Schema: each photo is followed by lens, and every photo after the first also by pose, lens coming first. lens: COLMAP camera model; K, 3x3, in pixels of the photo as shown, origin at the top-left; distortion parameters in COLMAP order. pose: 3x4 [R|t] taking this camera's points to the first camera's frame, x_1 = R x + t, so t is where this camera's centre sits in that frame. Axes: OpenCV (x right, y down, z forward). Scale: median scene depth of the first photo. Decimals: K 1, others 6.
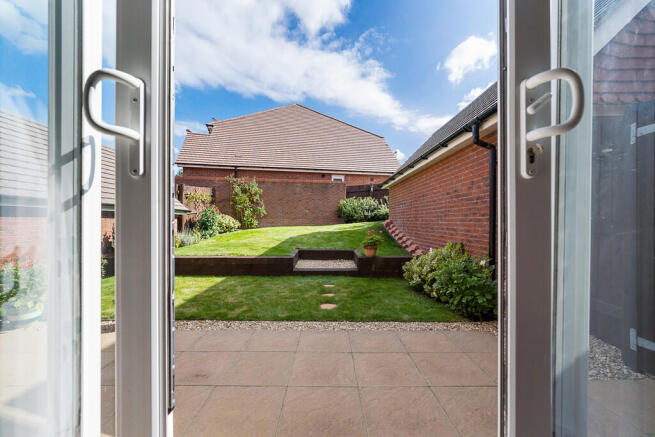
lens RADIAL K [[268.2, 0, 328.8], [0, 268.2, 218.9], [0, 0, 1]] dist [0.000802, -0.001160]
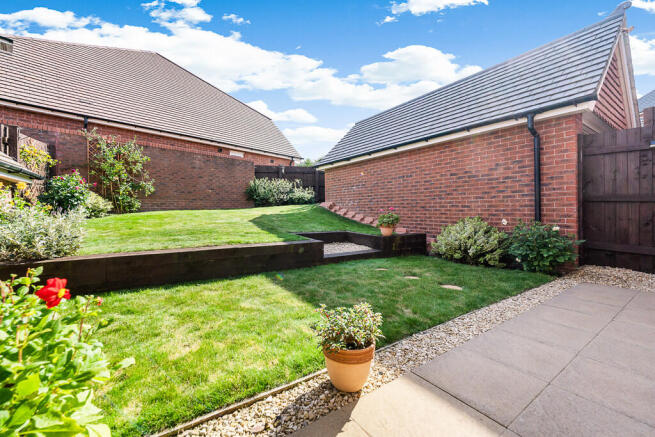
lens RADIAL K [[268.2, 0, 322.1], [0, 268.2, 213.1], [0, 0, 1]] dist [0.000802, -0.001160]
pose [[0.825333, 0.000205, 0.564647, -0.281566], [-0.008685, 0.999886, 0.012331, 0.025658], [-0.564580, -0.015081, 0.825240, 0.174672]]
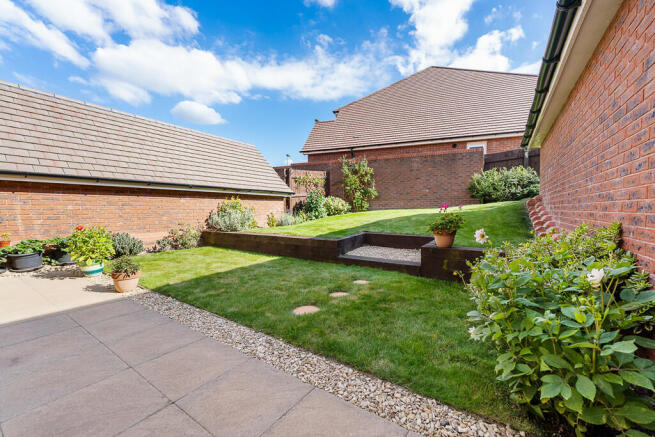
lens RADIAL K [[268.2, 0, 324.6], [0, 268.2, 216.6], [0, 0, 1]] dist [0.000802, -0.001160]
pose [[0.824873, 0.011728, -0.565196, 0.139036], [0.008767, 0.999399, 0.033533, 0.022529], [0.565250, -0.032615, 0.824275, 0.159065]]
